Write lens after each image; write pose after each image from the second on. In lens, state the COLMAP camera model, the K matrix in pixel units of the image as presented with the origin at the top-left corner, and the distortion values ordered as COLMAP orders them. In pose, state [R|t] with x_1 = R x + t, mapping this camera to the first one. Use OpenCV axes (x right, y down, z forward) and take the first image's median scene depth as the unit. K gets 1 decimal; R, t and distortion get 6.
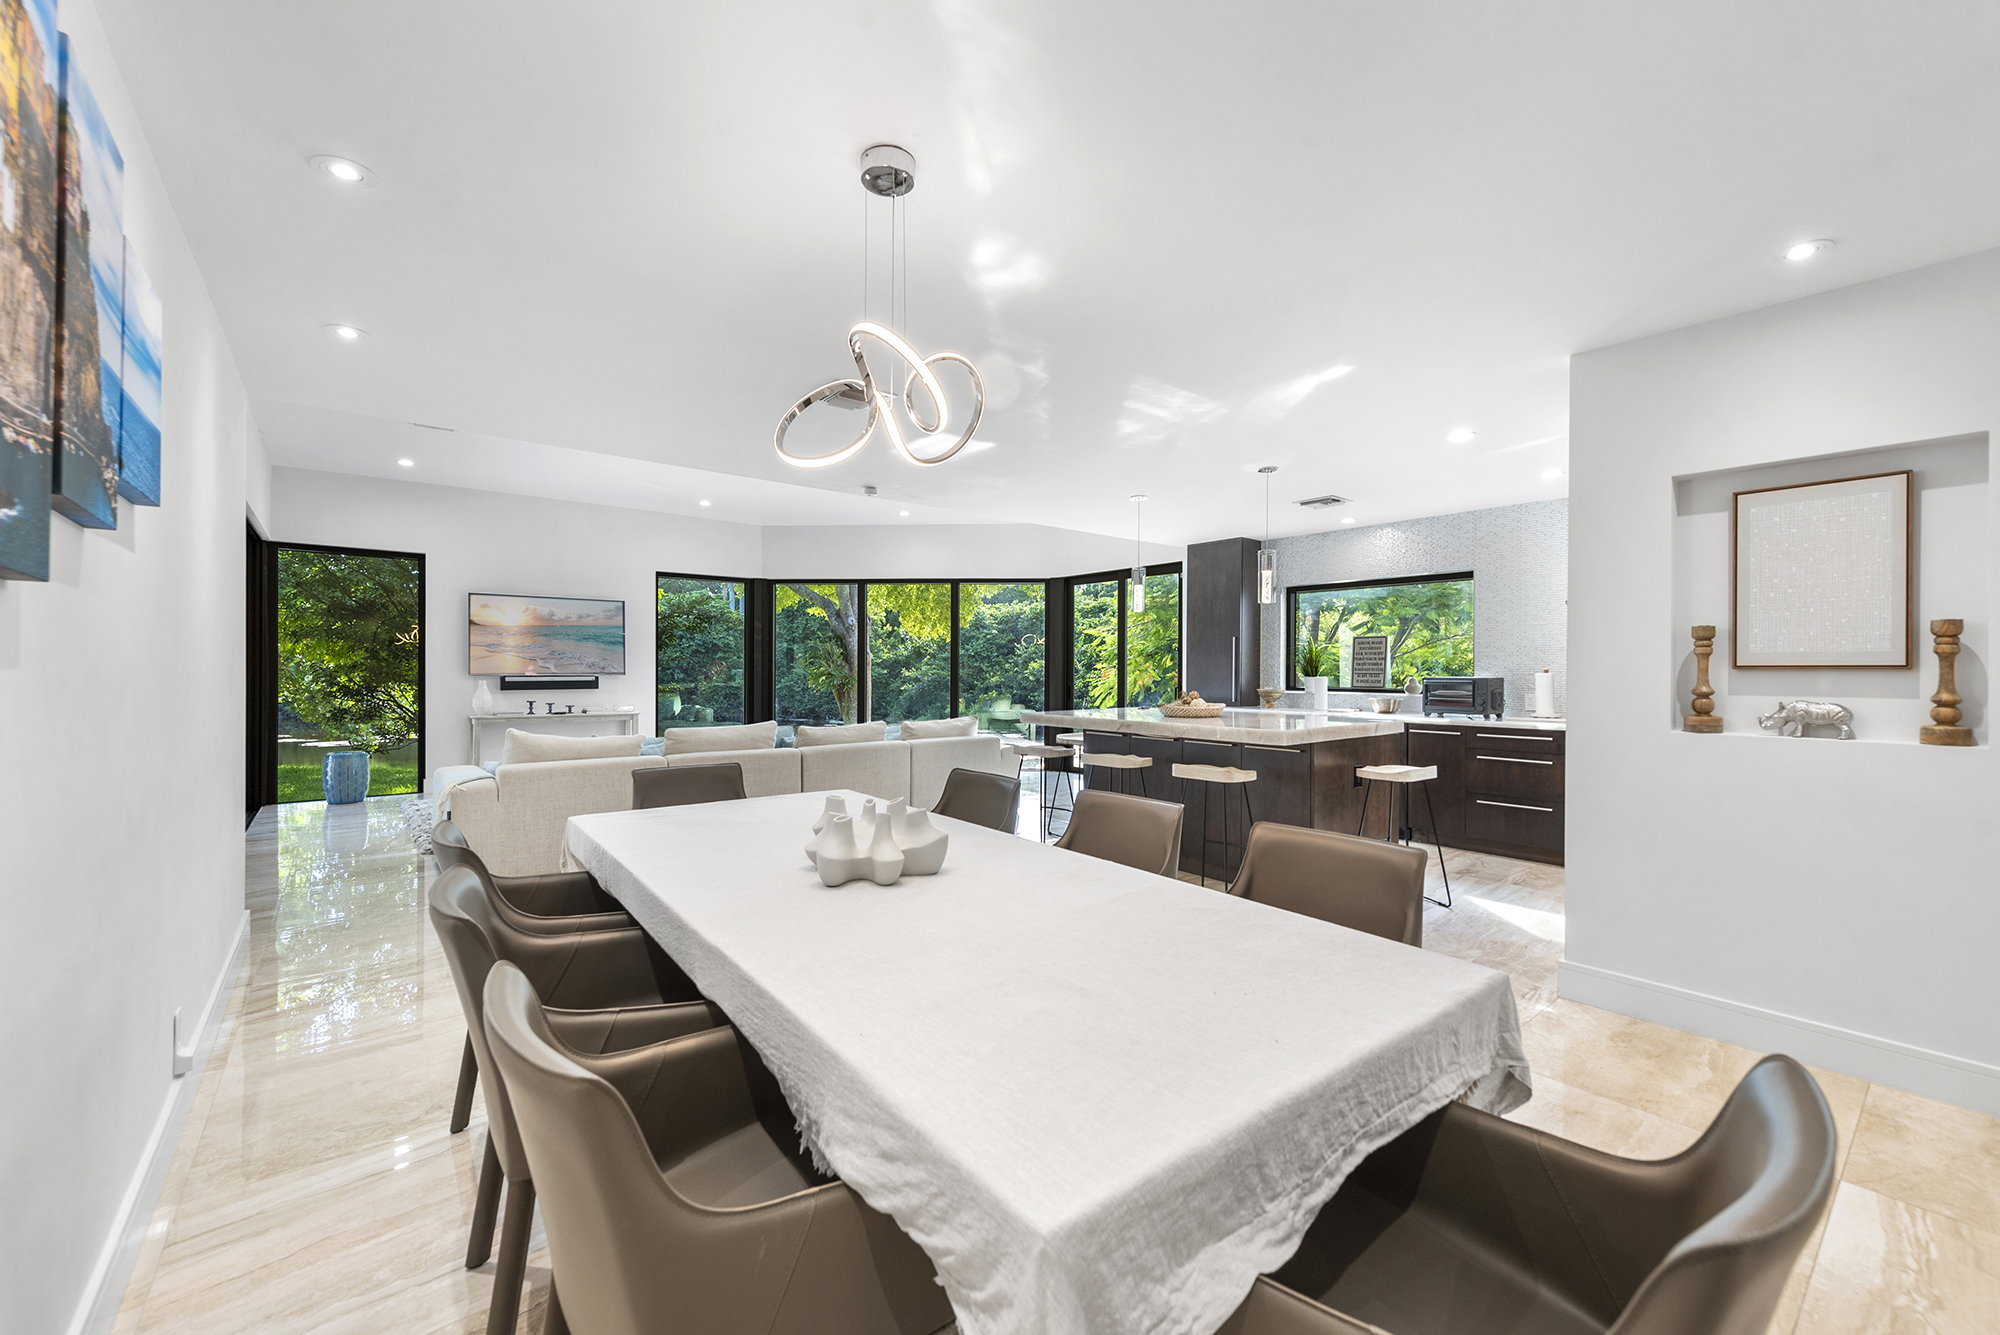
lens RADIAL K [[786.3, 0, 997.8], [0, 786.3, 670.9], [0, 0, 1]] dist [-0.000853, -0.000109]
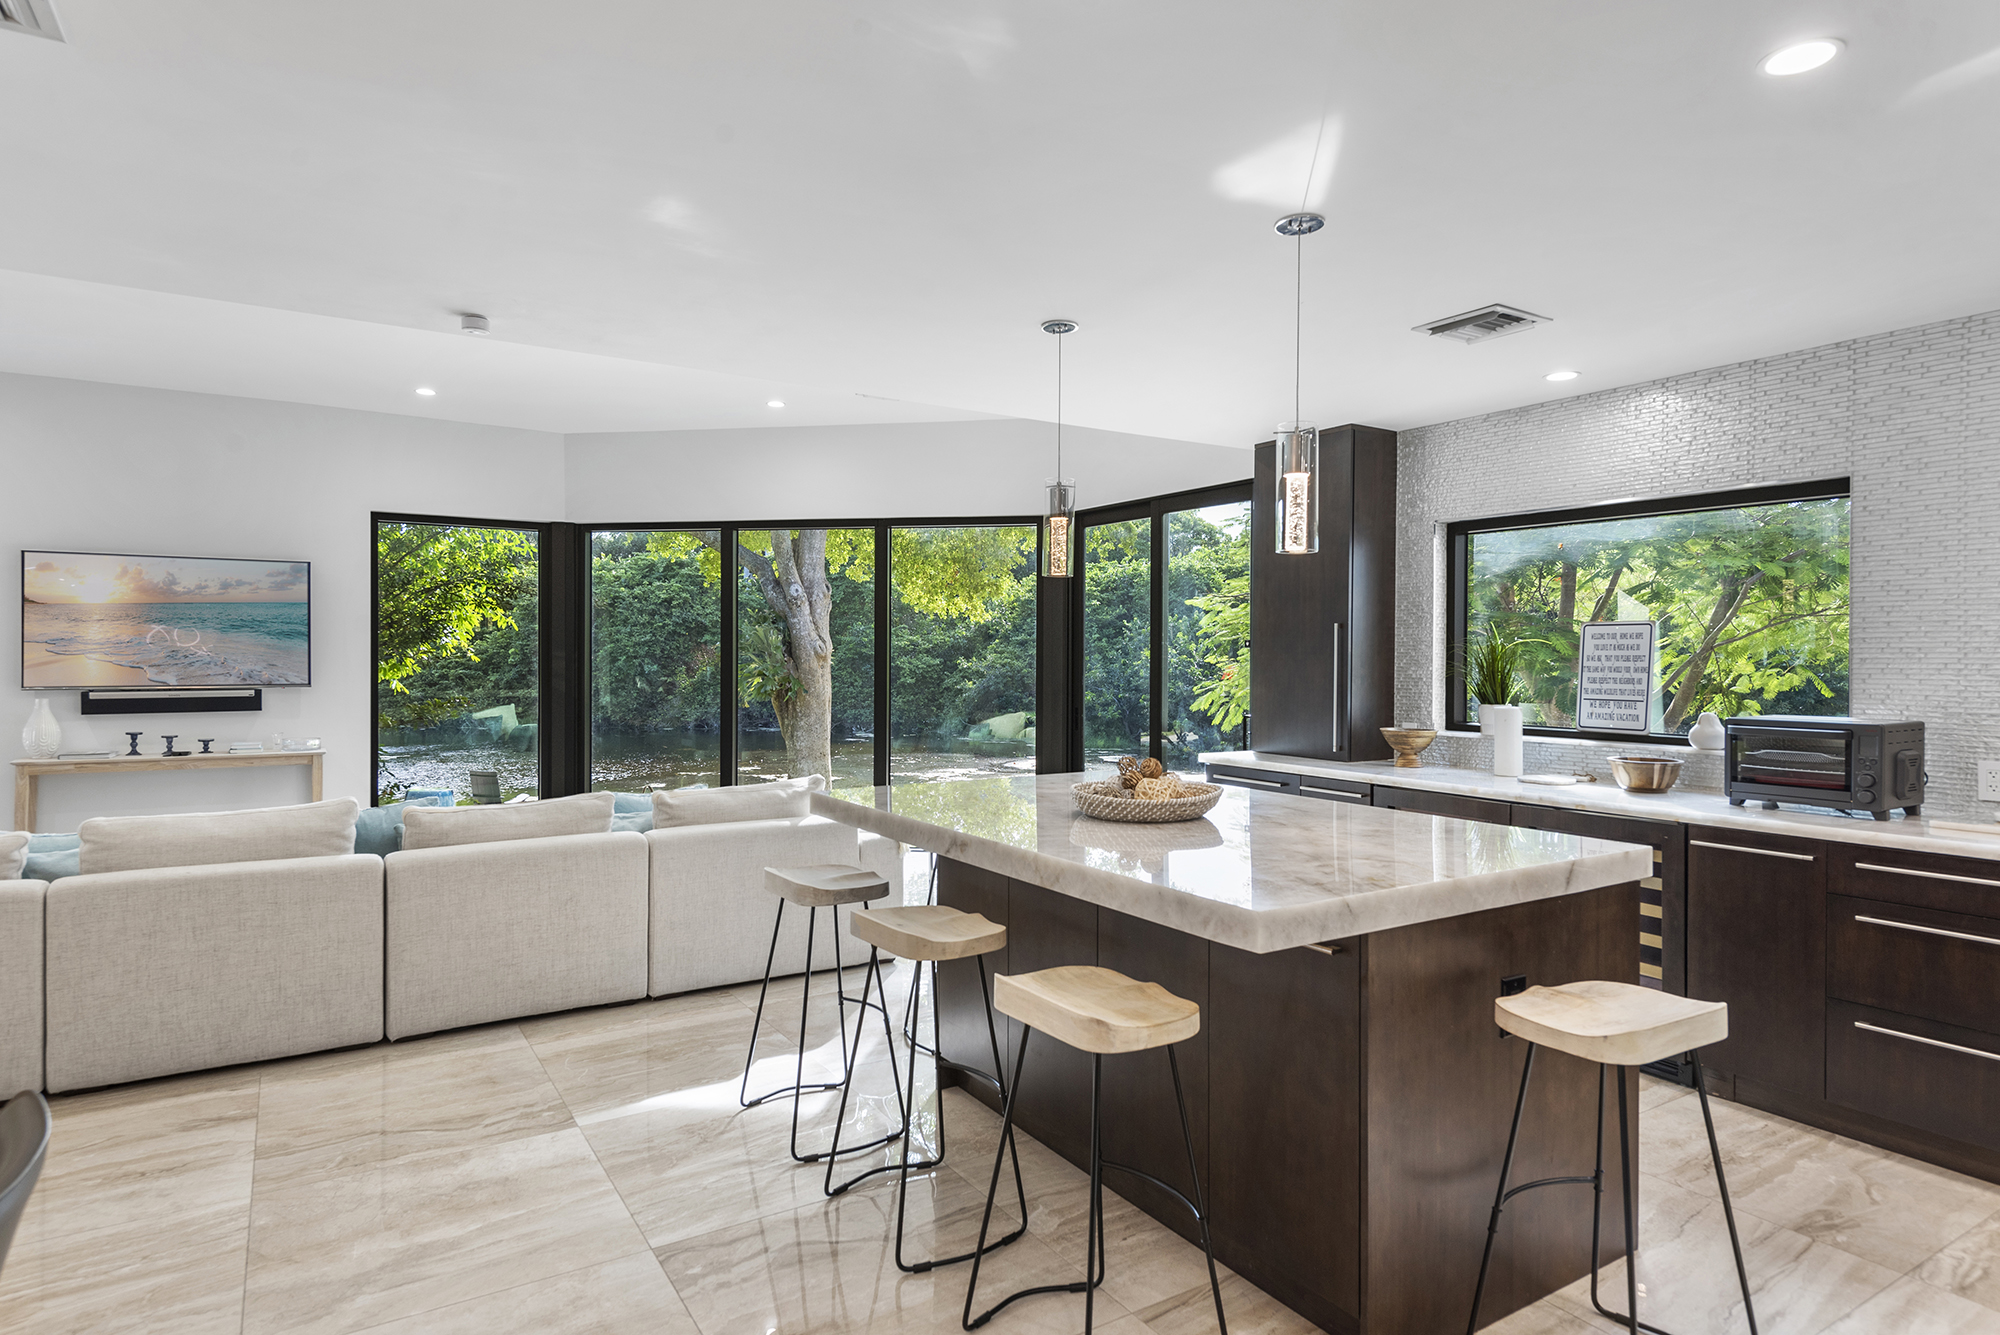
lens RADIAL K [[1114.0, 0, 1005.7], [0, 1114.0, 662.2], [0, 0, 1]] dist [0.002341, -0.002068]
pose [[0.993989, 0.001129, -0.109470, 0.157525], [-0.000668, 0.999991, 0.004255, -0.019759], [0.109474, -0.004156, 0.993981, 0.253268]]
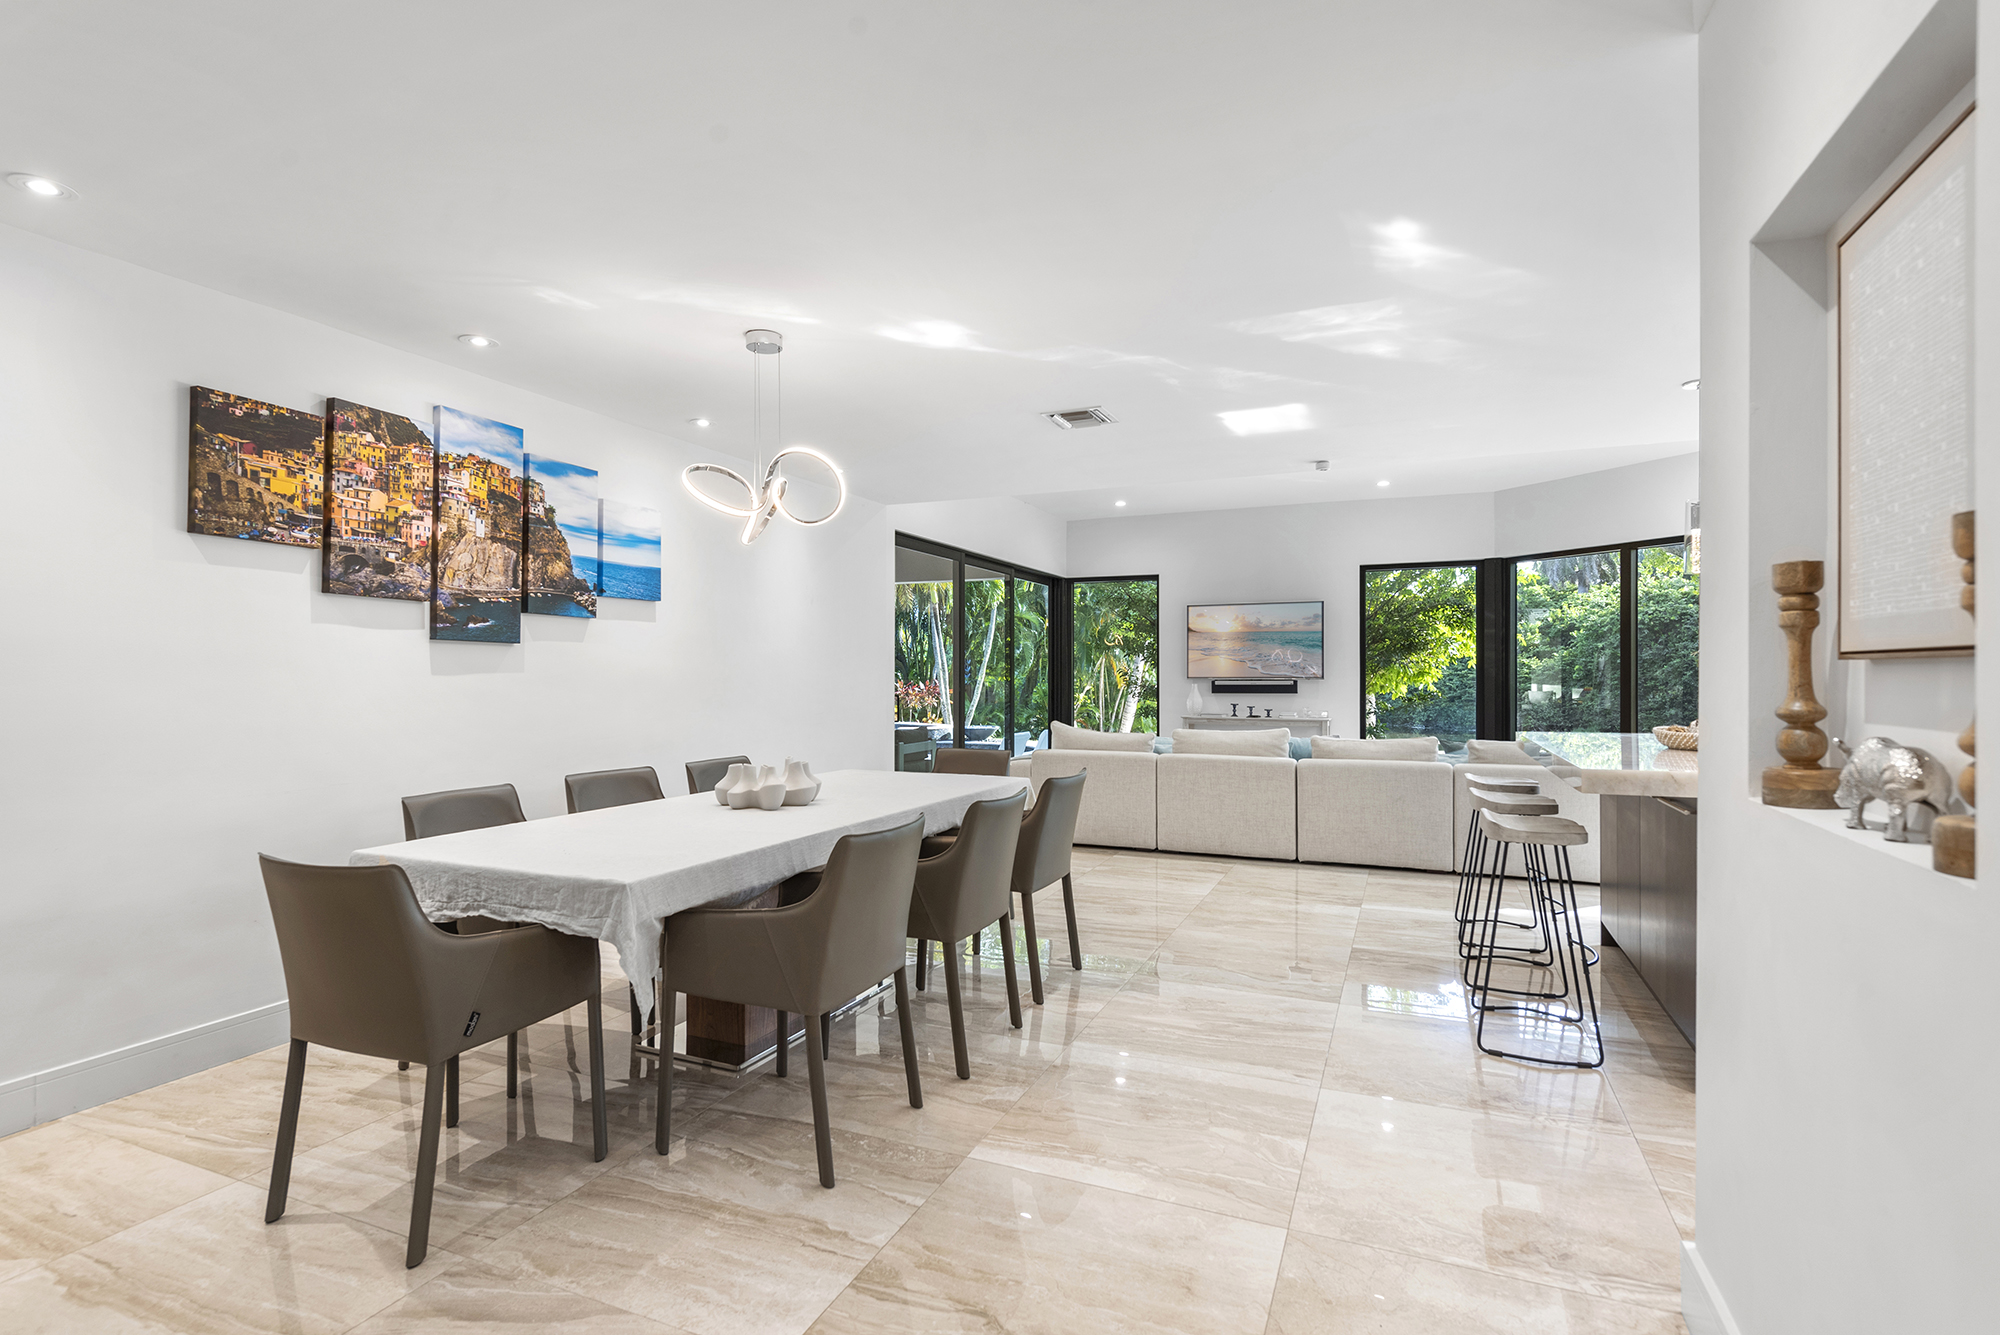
lens RADIAL K [[971.4, 0, 1001.4], [0, 971.4, 673.9], [0, 0, 1]] dist [0.006338, 0.000235]
pose [[0.469205, -0.002480, -0.883086, 0.424770], [-0.000274, 0.999996, -0.002954, 0.002442], [0.883089, 0.001628, 0.469202, 0.127584]]
